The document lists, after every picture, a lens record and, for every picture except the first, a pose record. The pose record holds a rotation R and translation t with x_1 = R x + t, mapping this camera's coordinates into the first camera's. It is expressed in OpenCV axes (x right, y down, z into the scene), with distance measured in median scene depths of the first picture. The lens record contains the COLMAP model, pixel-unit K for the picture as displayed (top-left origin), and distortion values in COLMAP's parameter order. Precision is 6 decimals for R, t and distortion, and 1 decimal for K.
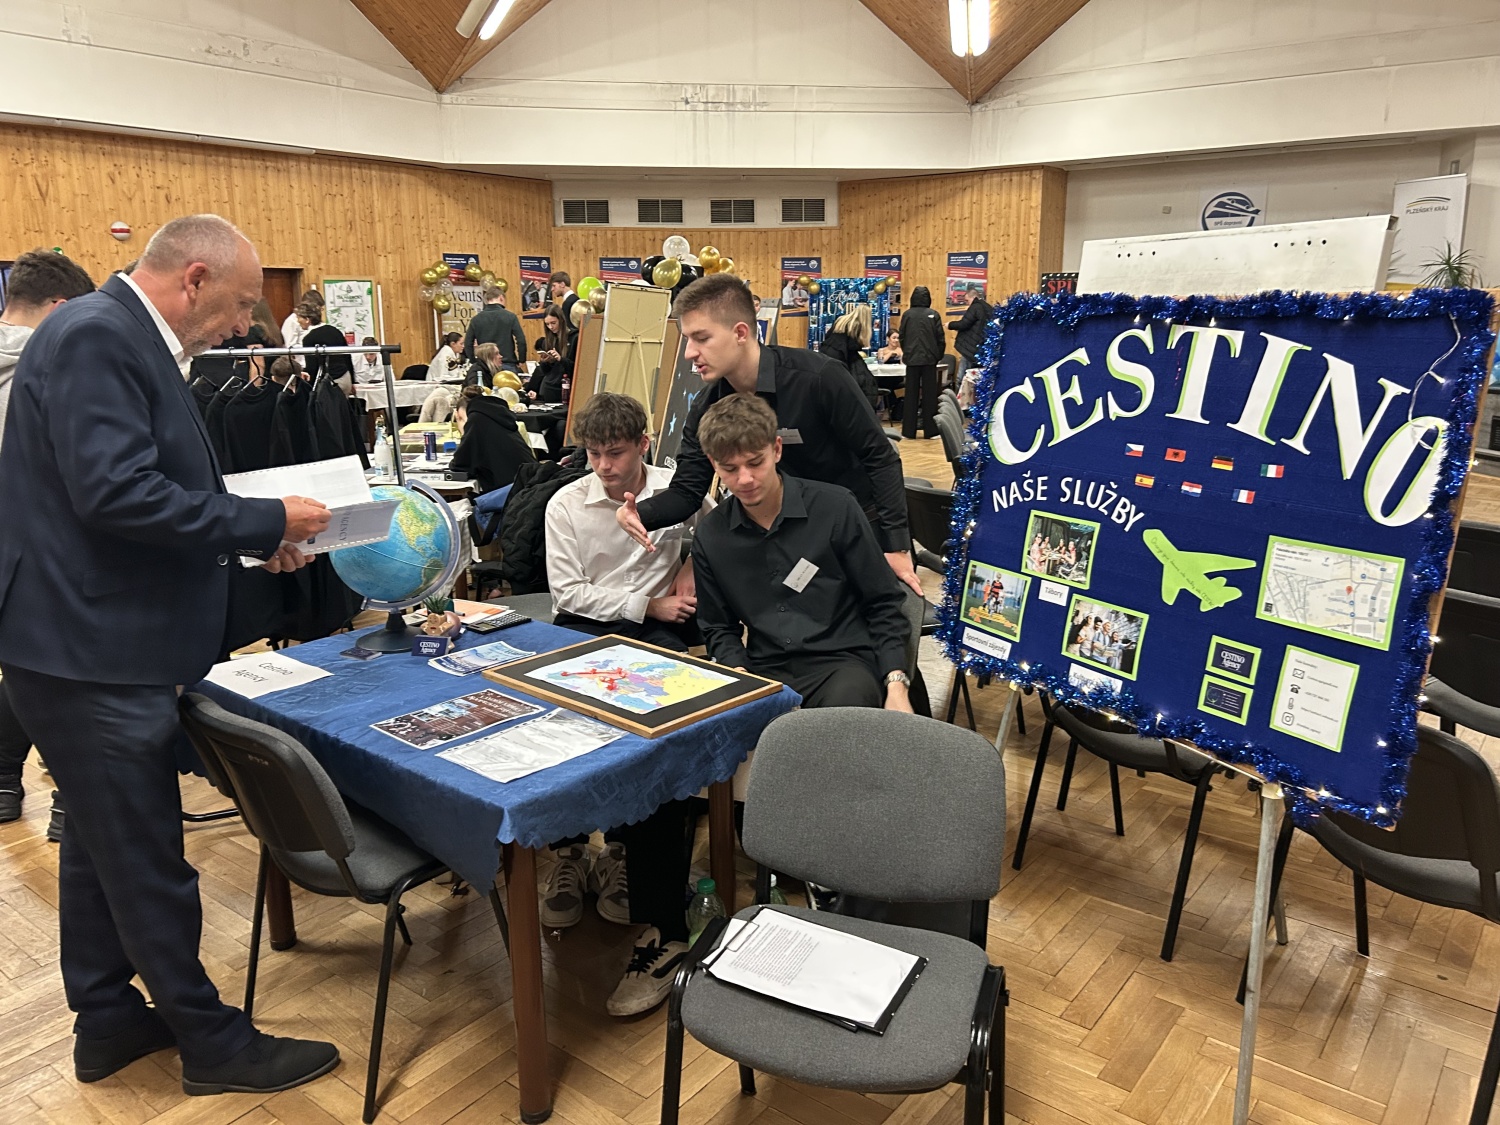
lens RADIAL K [[1124.3, 0, 746.3], [0, 1124.3, 573.7], [0, 0, 1]] dist [0.045192, -0.042785]
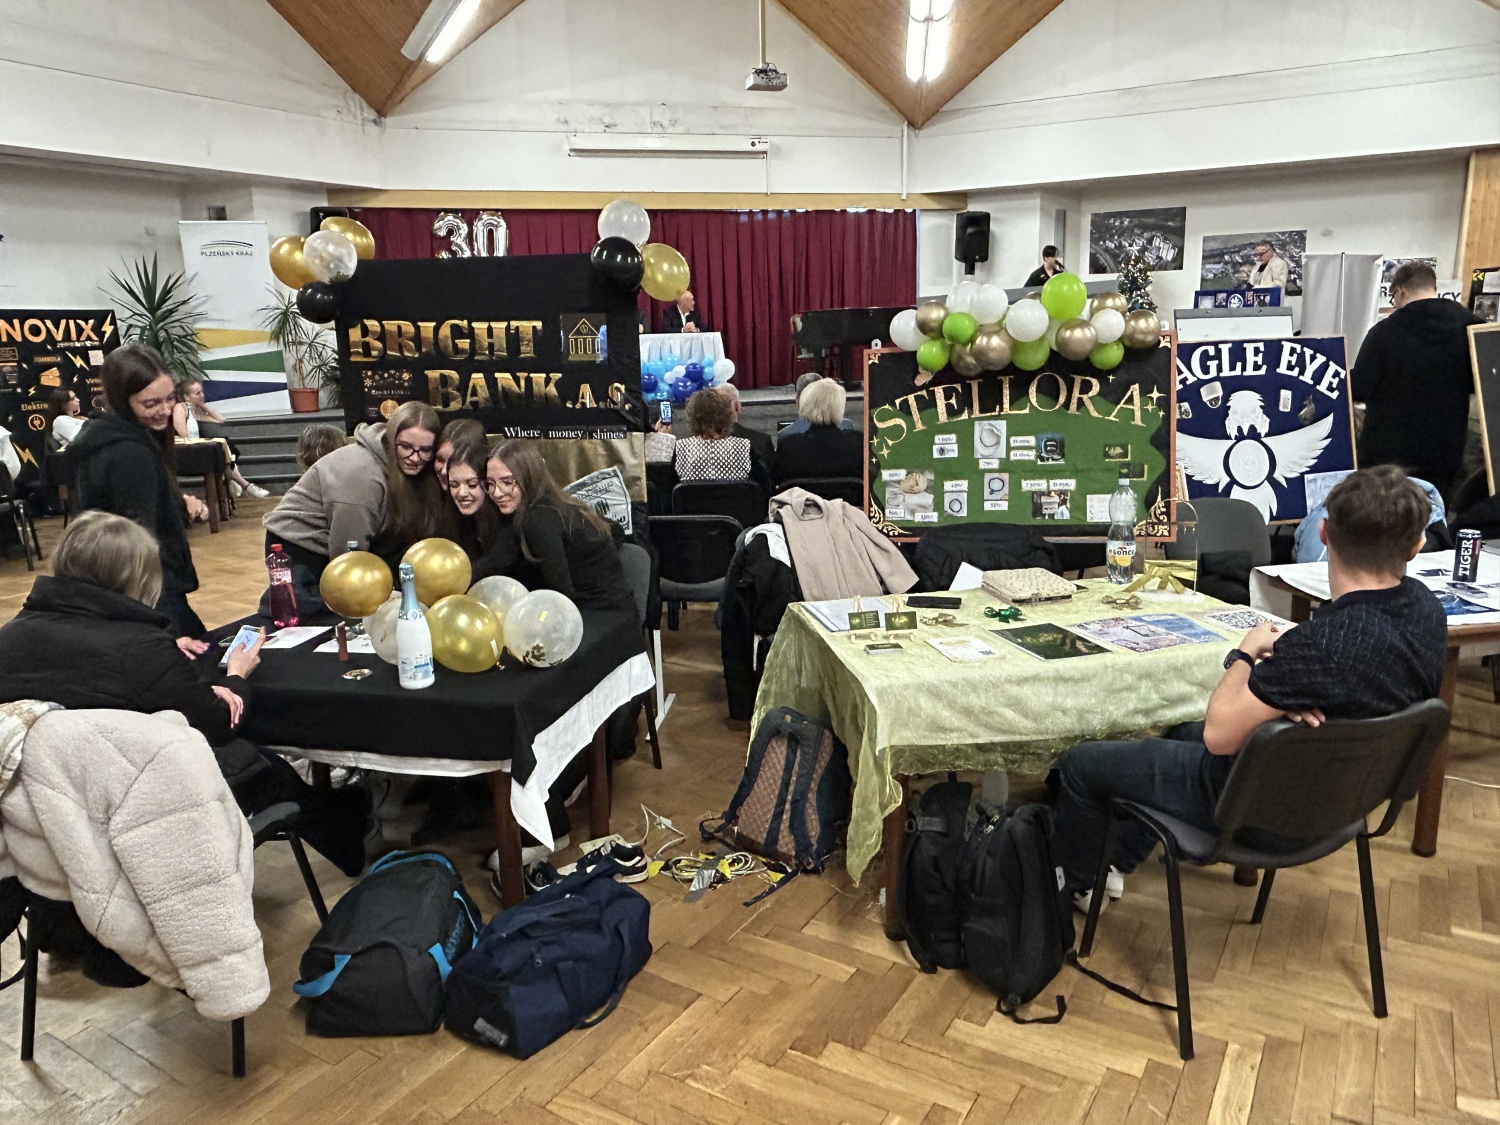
lens RADIAL K [[1067.2, 0, 743.6], [0, 1067.2, 561.5], [0, 0, 1]] dist [-0.006074, 0.002515]
pose [[-0.107859, -0.205260, 0.972746, -0.465502], [0.260913, 0.938312, 0.226924, -0.195830], [-0.959318, 0.278278, -0.047651, 0.826427]]
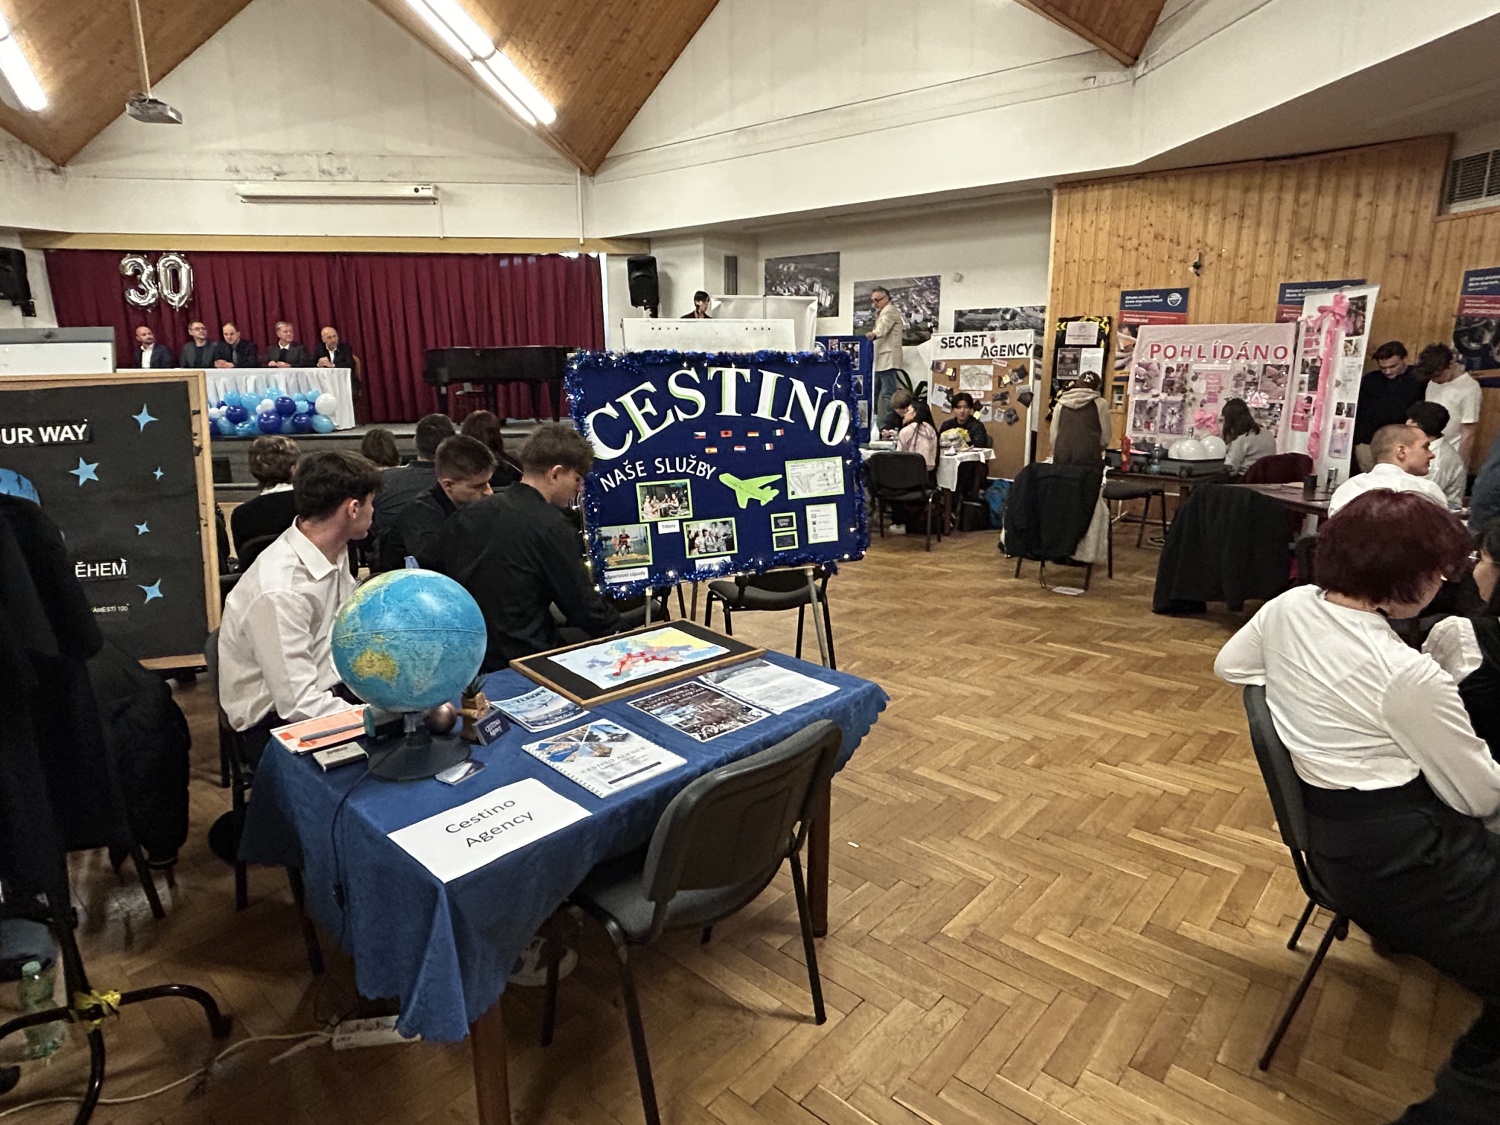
lens RADIAL K [[851.4, 0, 748.0], [0, 851.4, 560.0], [0, 0, 1]] dist [-0.002582, 0.000198]
pose [[0.060514, -0.218061, 0.974057, -0.245083], [0.238230, 0.950800, 0.198054, -0.040292], [-0.969322, 0.220065, 0.109486, 0.191180]]
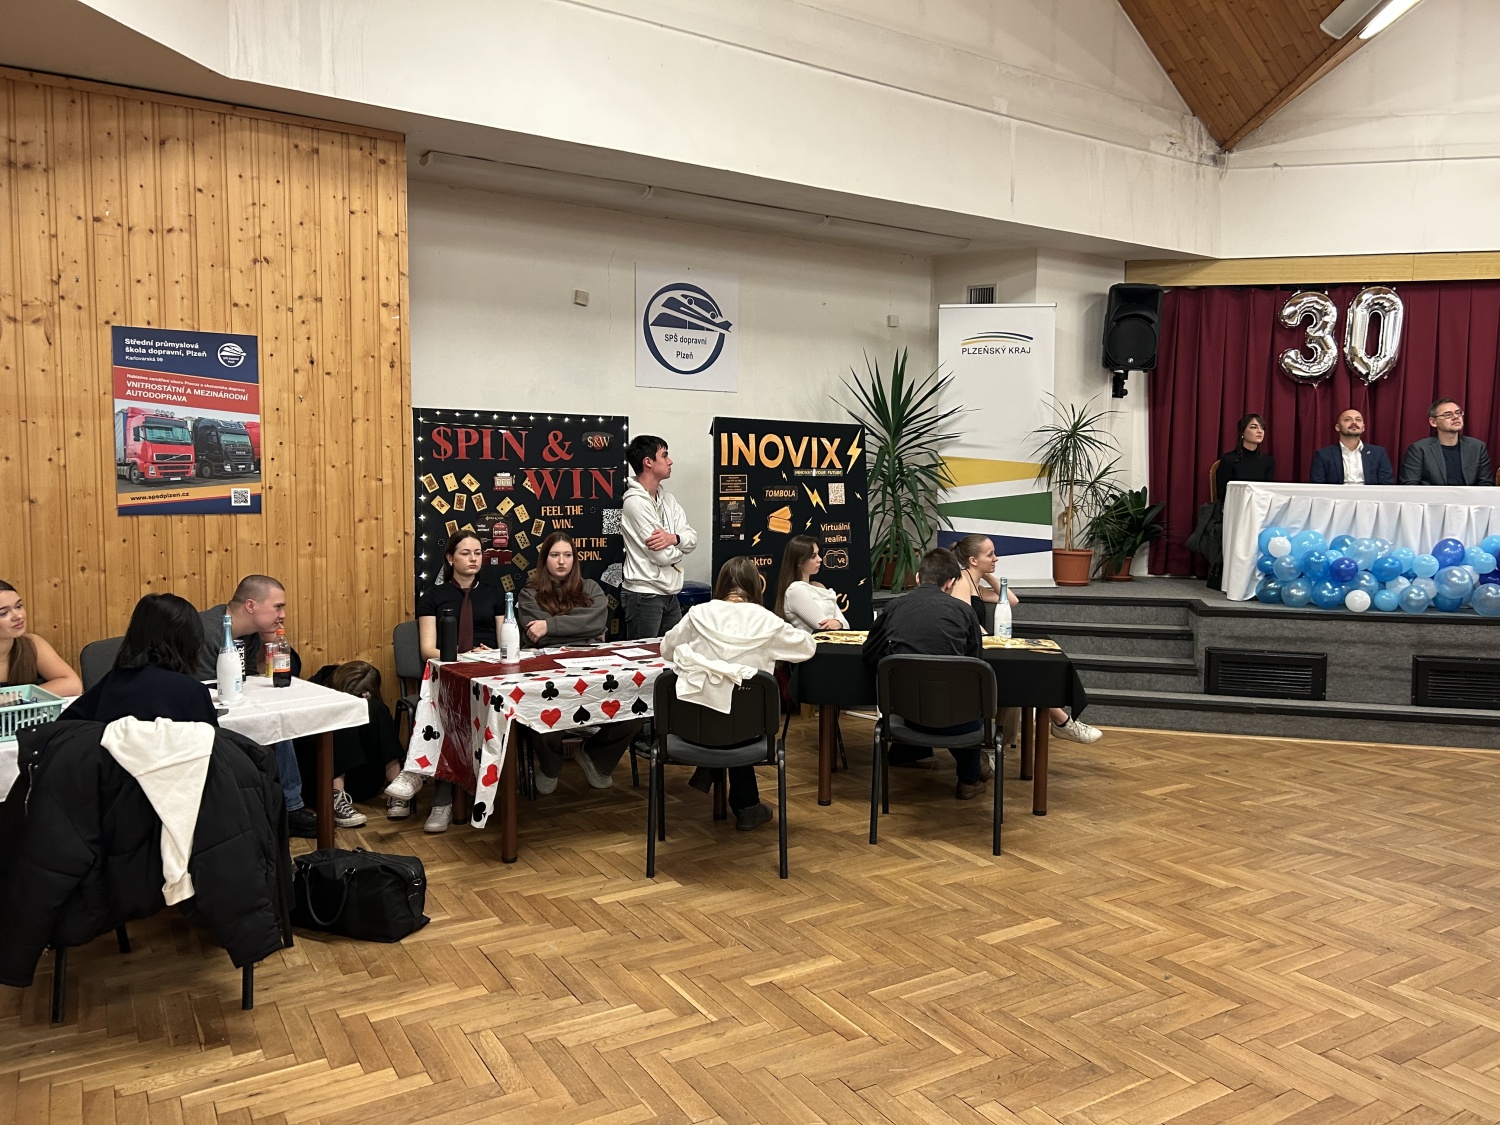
lens RADIAL K [[1124.3, 0, 748.5], [0, 1124.3, 552.0], [0, 0, 1]] dist [0.045192, -0.042785]
pose [[0.354253, -0.055413, 0.933506, -0.090674], [0.212336, 0.976936, -0.022588, -0.263105], [-0.910724, 0.206218, 0.357848, 1.098094]]
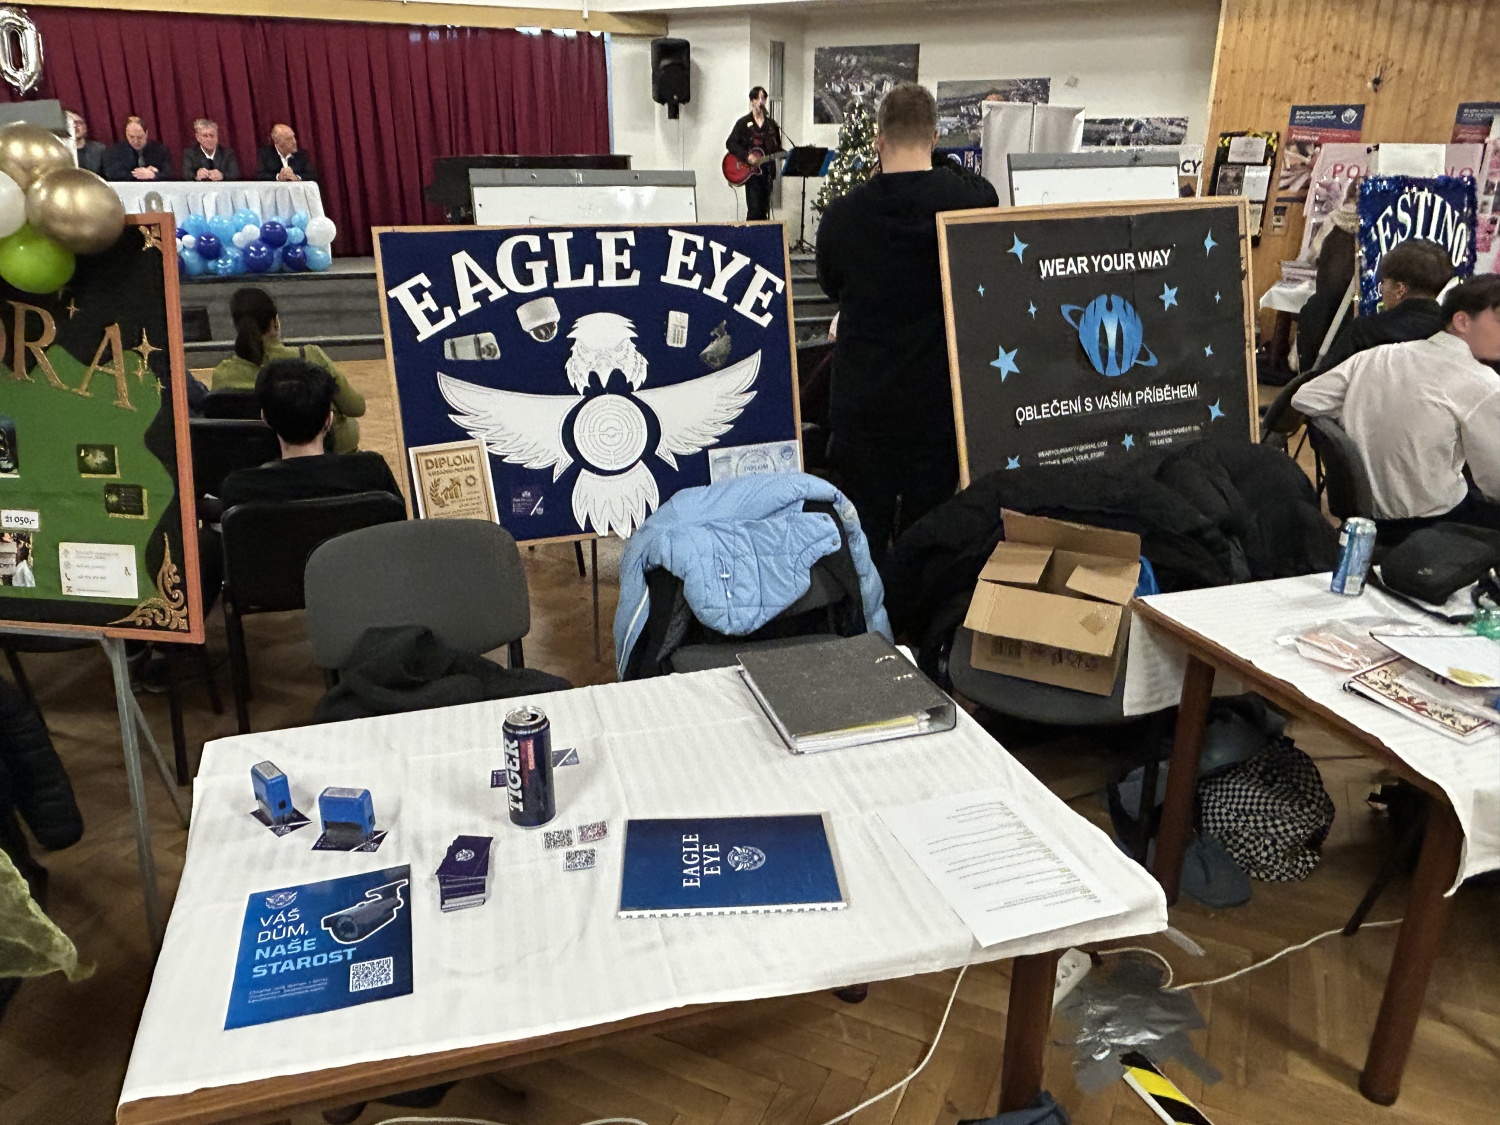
lens RADIAL K [[1067.2, 0, 736.7], [0, 1067.2, 562.7], [0, 0, 1]] dist [-0.006074, 0.002515]
pose [[-0.213869, -0.328620, 0.919929, -0.302833], [0.228075, 0.898893, 0.374129, -0.138448], [-0.949864, 0.289828, -0.117295, 0.580587]]
